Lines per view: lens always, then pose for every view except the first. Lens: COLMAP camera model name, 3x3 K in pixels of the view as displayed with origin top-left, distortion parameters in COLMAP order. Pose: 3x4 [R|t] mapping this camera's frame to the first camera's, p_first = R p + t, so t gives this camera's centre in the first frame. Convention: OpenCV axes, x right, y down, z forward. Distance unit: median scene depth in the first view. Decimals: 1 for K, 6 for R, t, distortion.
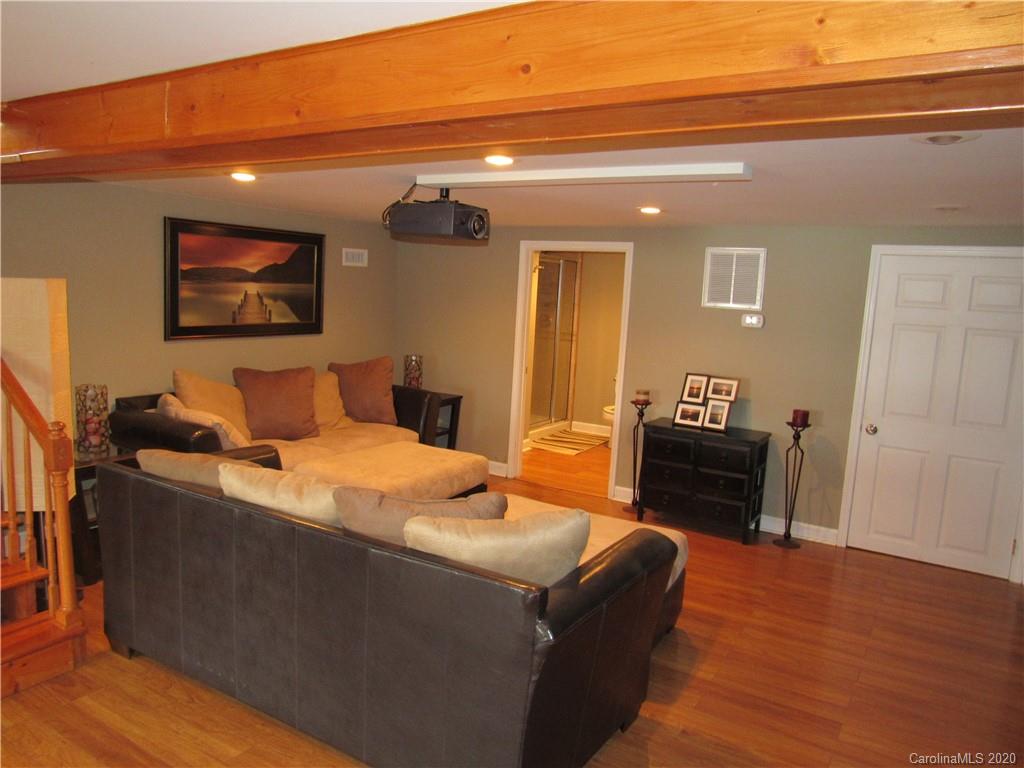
lens RADIAL K [[742.4, 0, 510.0], [0, 742.4, 385.0], [0, 0, 1]] dist [-0.024530, 0.006399]
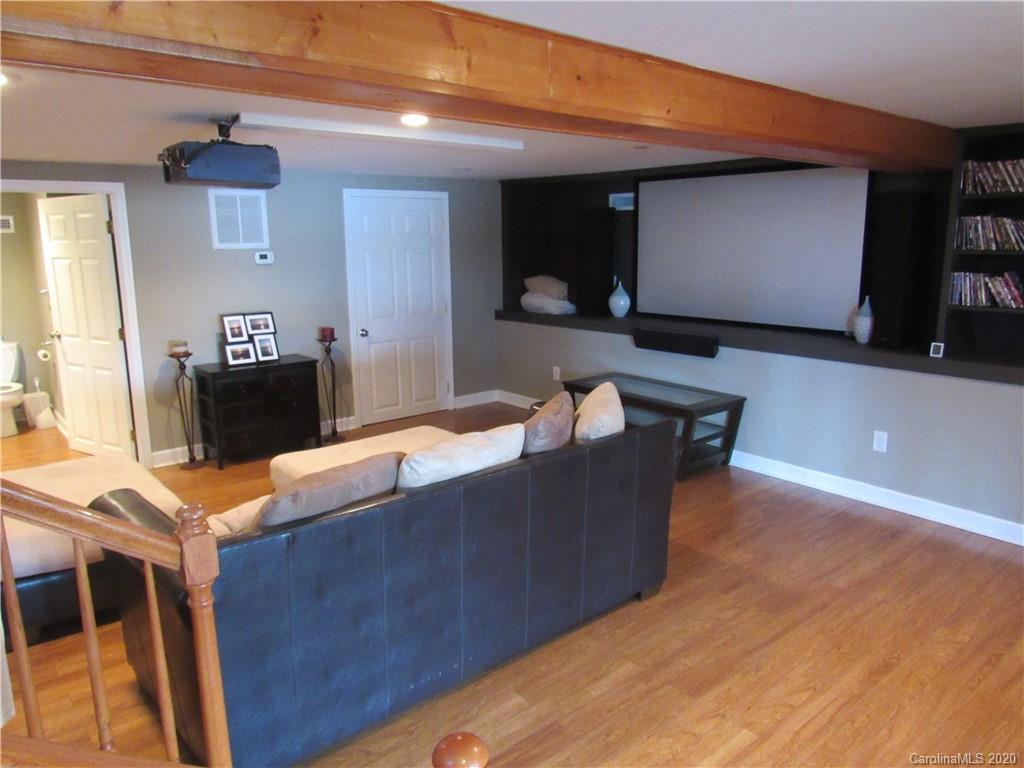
lens RADIAL K [[742.4, 0, 512.7], [0, 742.4, 383.9], [0, 0, 1]] dist [-0.024530, 0.006399]
pose [[0.277754, -0.240554, 0.930047, -0.629539], [0.149423, 0.967176, 0.205533, -0.075810], [-0.948960, 0.081883, 0.304581, 0.329762]]
